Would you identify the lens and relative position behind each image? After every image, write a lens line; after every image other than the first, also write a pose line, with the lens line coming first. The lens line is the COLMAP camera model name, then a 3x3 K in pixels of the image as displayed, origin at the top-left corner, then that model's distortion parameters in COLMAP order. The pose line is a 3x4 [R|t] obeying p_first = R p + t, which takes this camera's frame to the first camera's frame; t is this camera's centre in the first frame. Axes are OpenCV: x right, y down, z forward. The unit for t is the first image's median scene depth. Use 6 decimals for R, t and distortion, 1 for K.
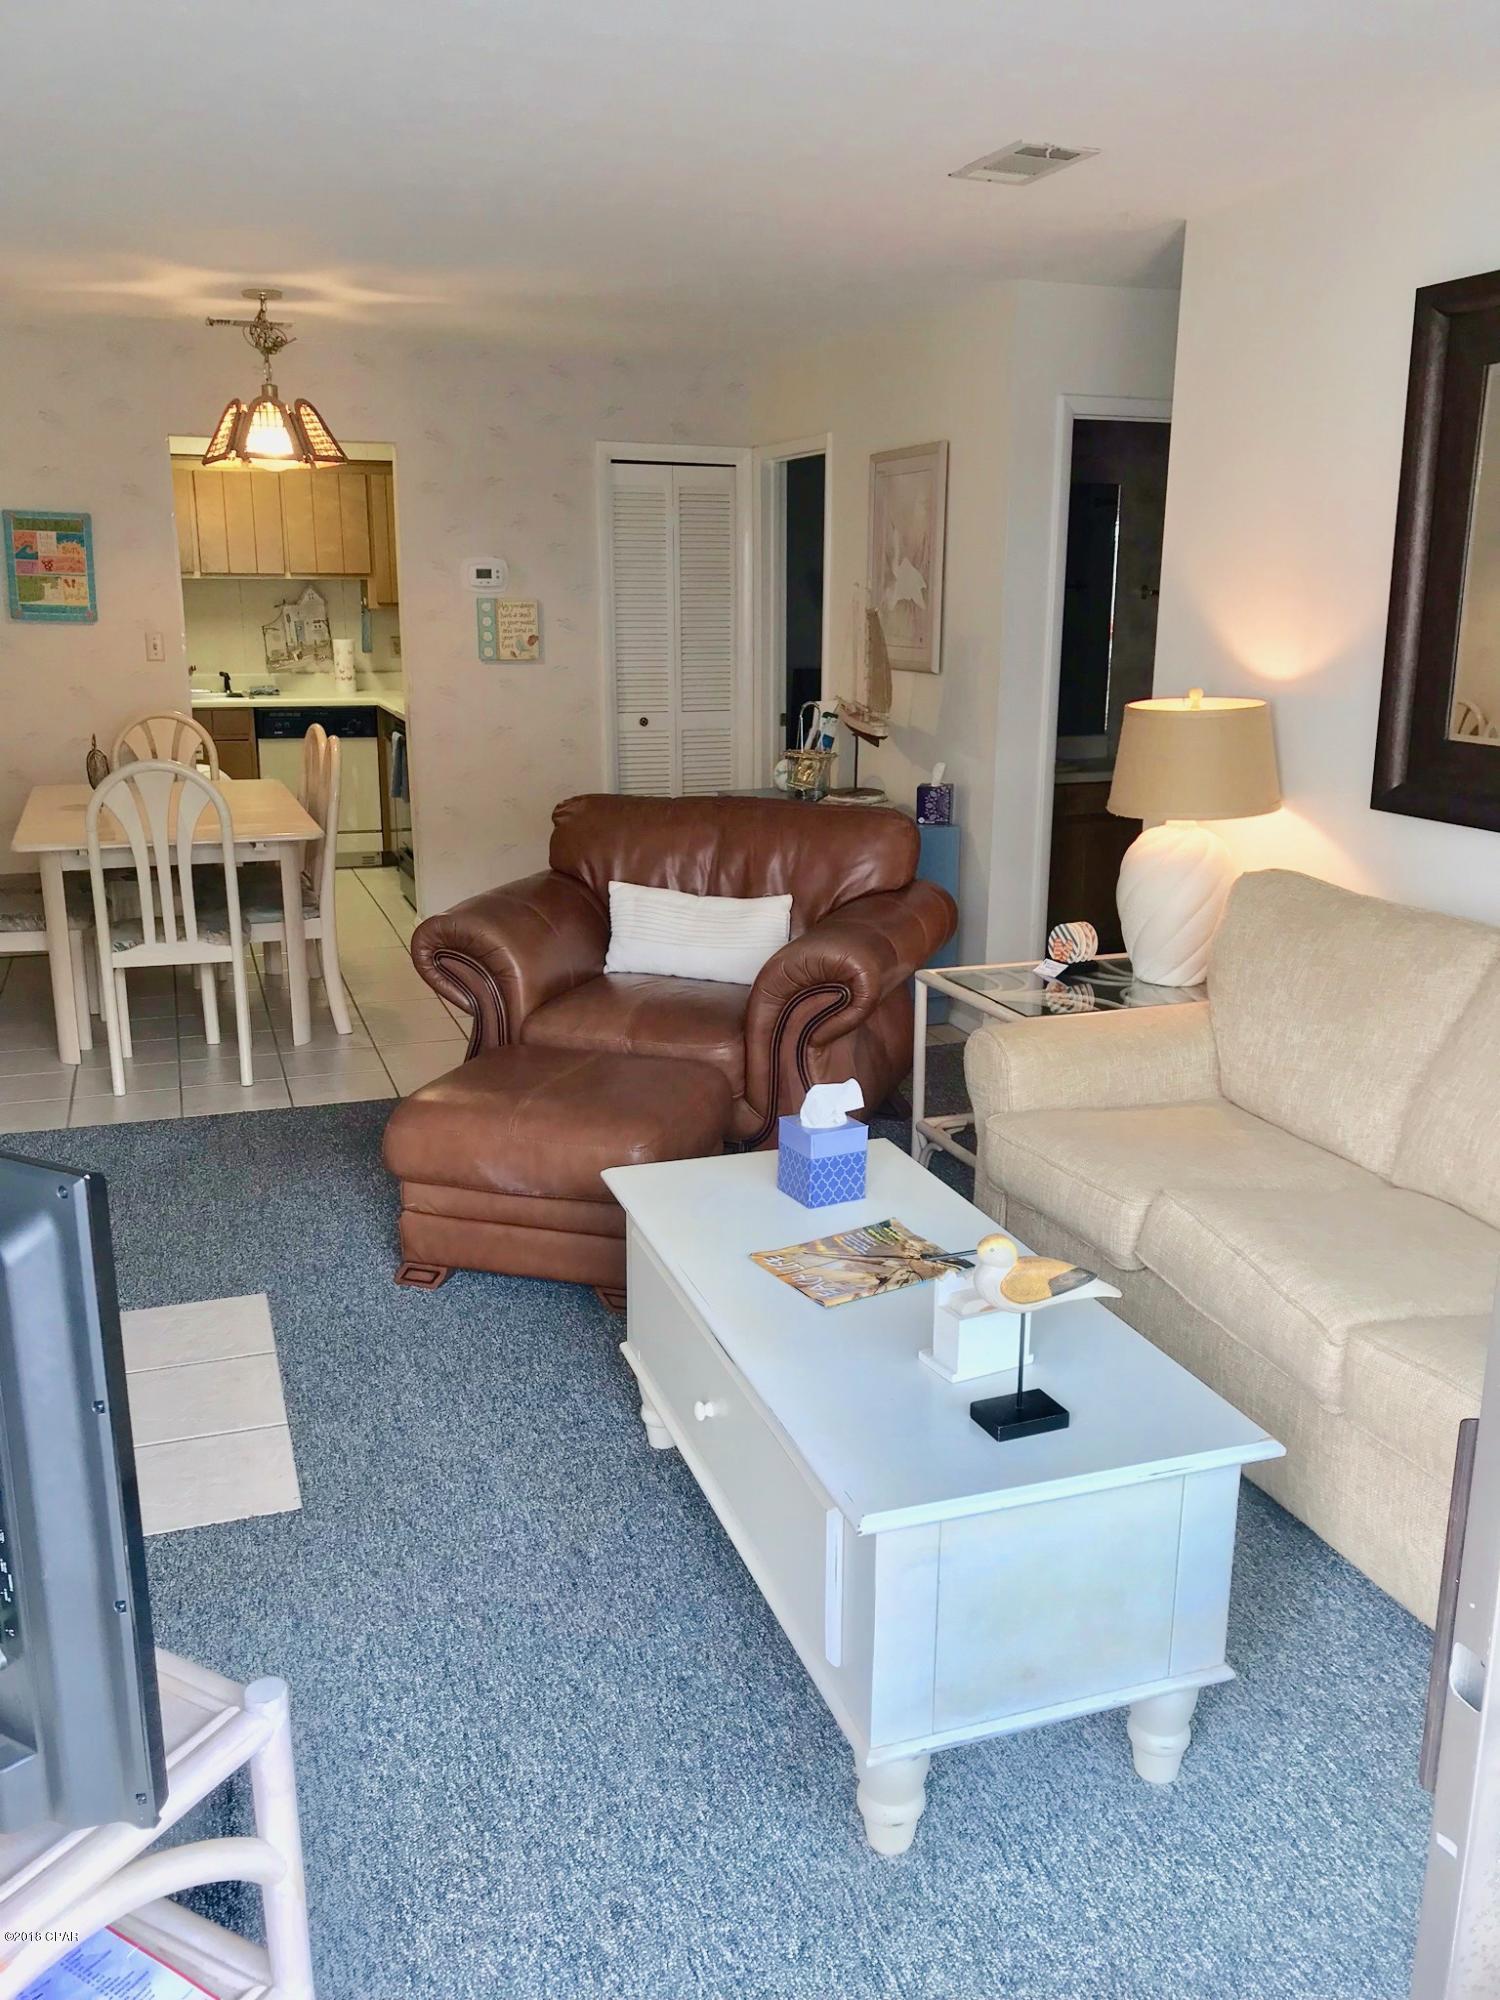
lens RADIAL K [[1661.5, 0, 763.3], [0, 1661.5, 1012.0], [0, 0, 1]] dist [0.156707, -0.356807]
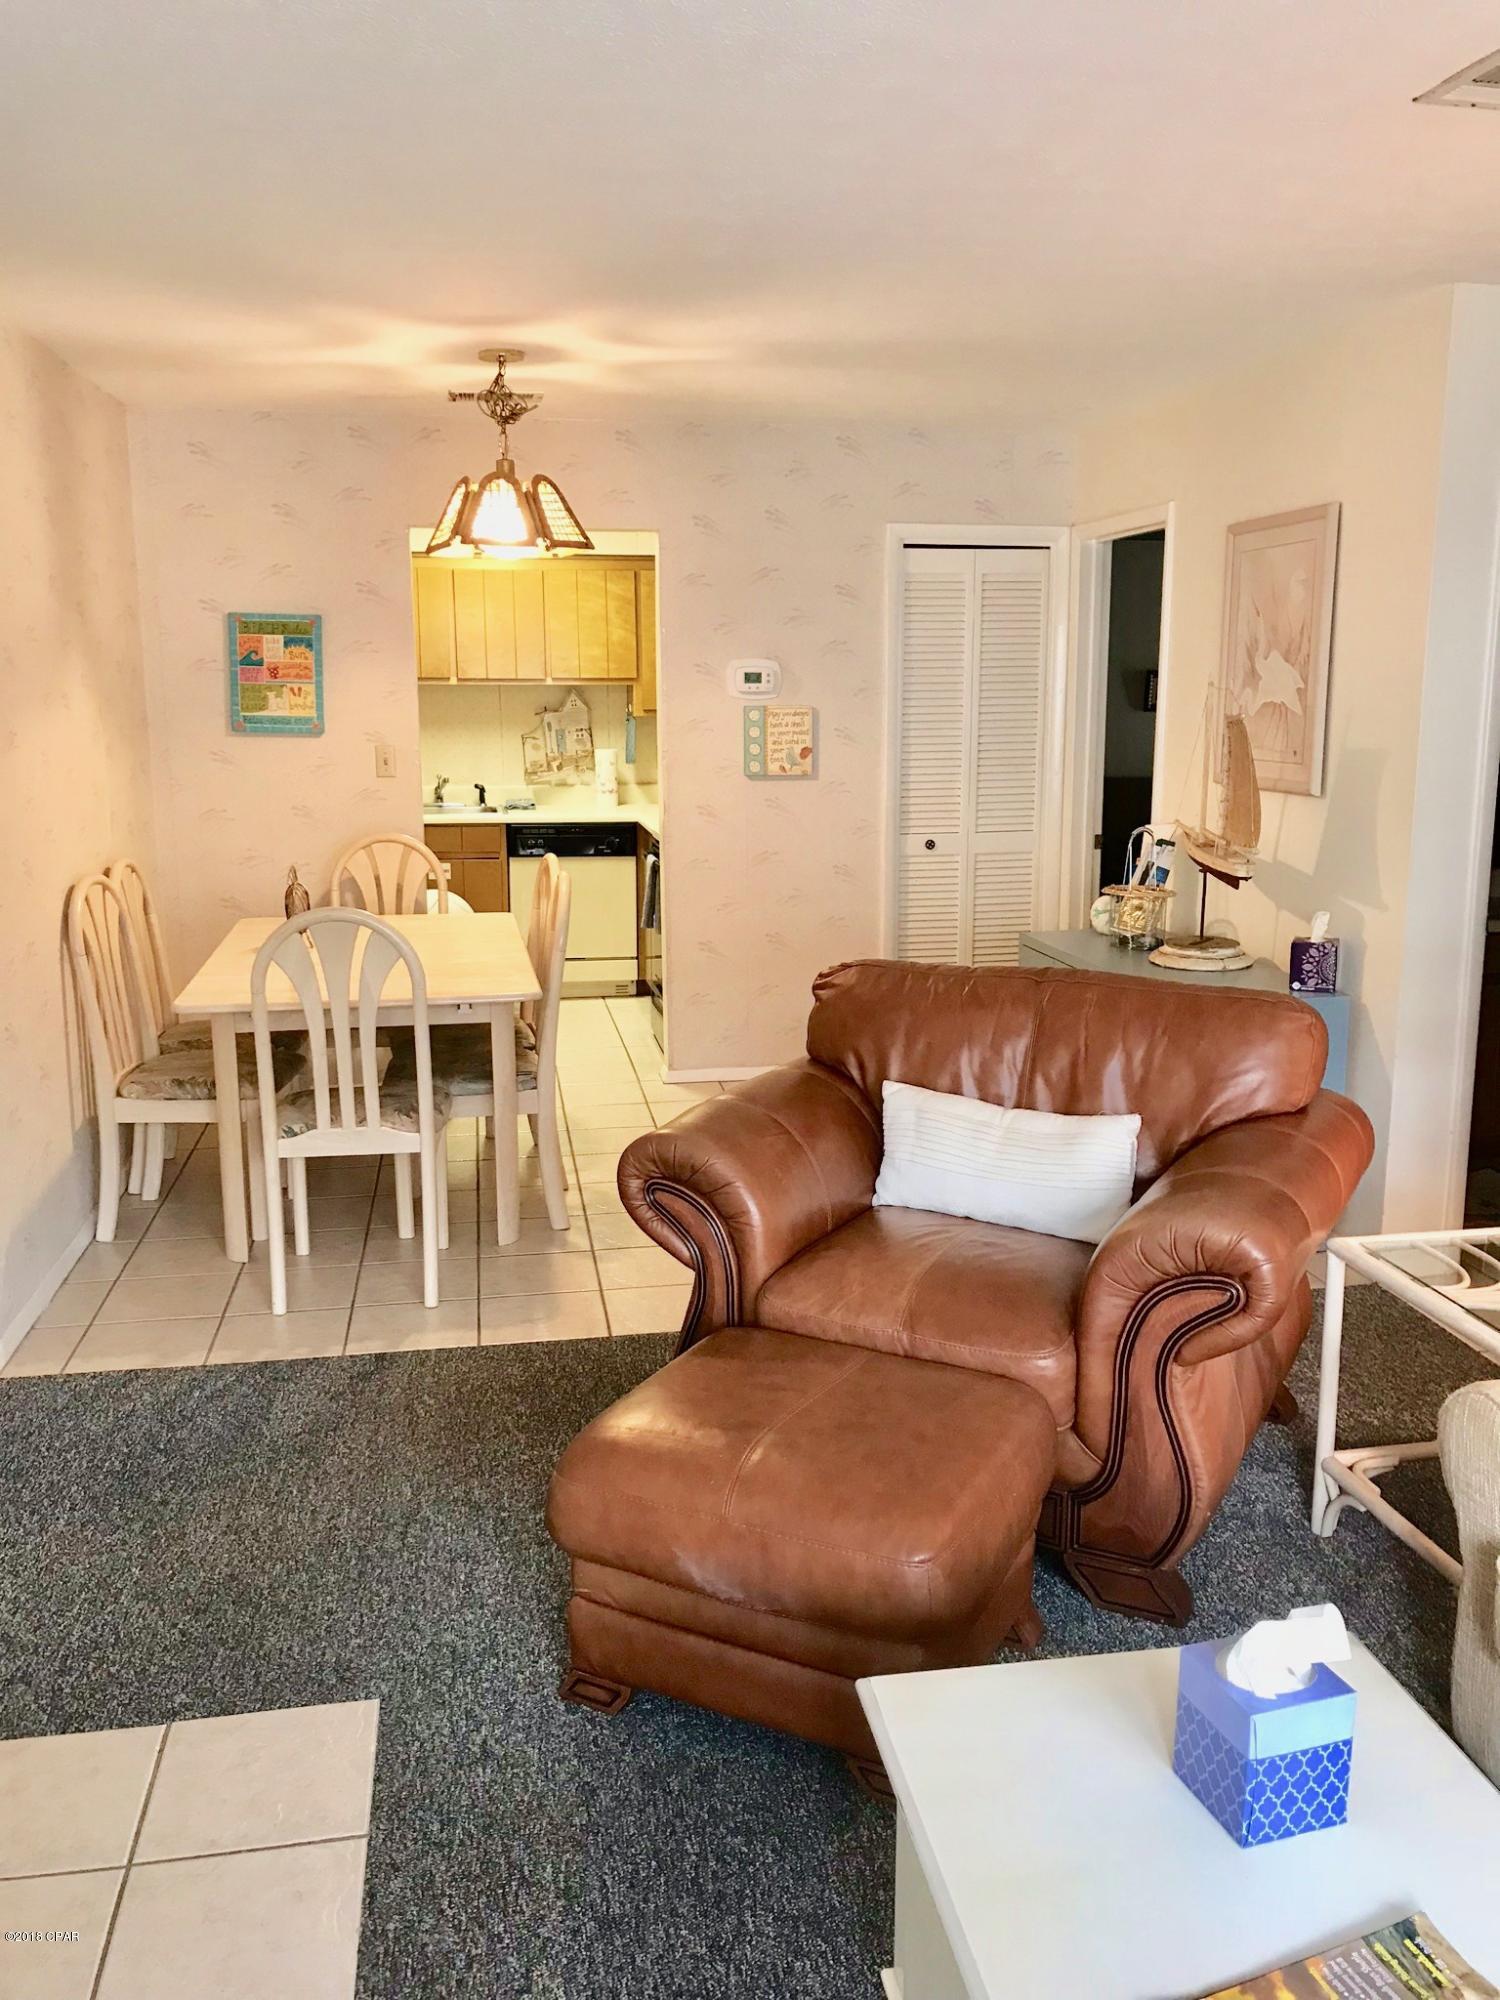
lens RADIAL K [[1661.5, 0, 763.3], [0, 1661.5, 1012.0], [0, 0, 1]] dist [0.156707, -0.356807]
pose [[0.986284, 0.025051, -0.163146, -0.020263], [-0.034061, 0.998031, -0.052667, -0.055200], [0.161506, 0.057501, 0.985195, 0.206015]]
